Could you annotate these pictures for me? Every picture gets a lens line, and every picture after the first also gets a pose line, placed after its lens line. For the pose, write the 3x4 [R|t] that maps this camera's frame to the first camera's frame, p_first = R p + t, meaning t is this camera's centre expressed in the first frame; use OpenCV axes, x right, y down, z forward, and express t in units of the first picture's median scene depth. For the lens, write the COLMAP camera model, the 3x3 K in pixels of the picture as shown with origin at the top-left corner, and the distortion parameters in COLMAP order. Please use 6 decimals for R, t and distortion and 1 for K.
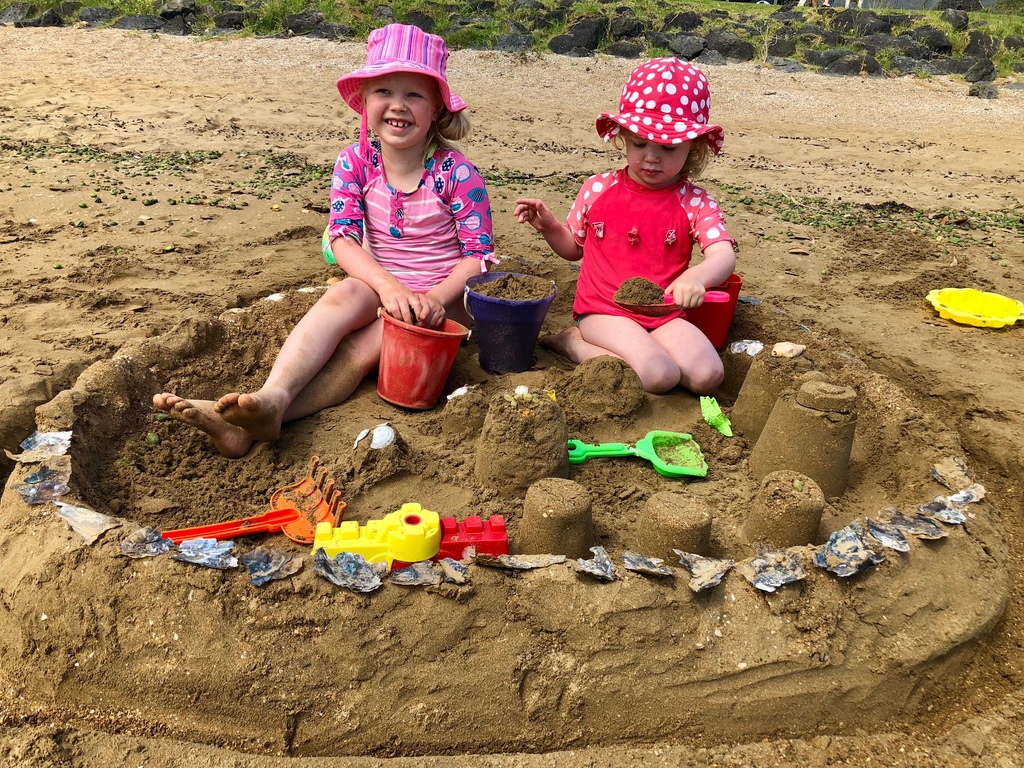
lens RADIAL K [[861.3, 0, 511.0], [0, 861.3, 384.6], [0, 0, 1]] dist [0.007538, 0.005170]
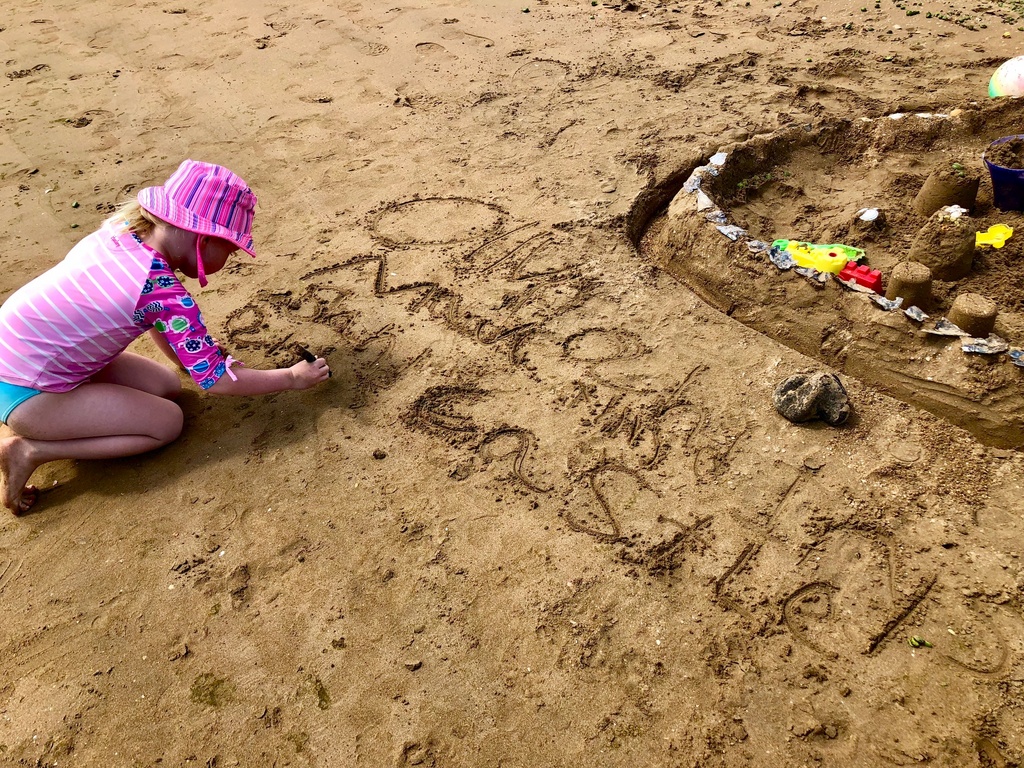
lens RADIAL K [[861.3, 0, 512.0], [0, 861.3, 383.3], [0, 0, 1]] dist [0.007538, 0.005170]
pose [[0.587064, 0.447620, -0.674531, 1.040052], [-0.248284, 0.892627, 0.376260, -0.156586], [0.770526, -0.053414, 0.635167, -0.945775]]
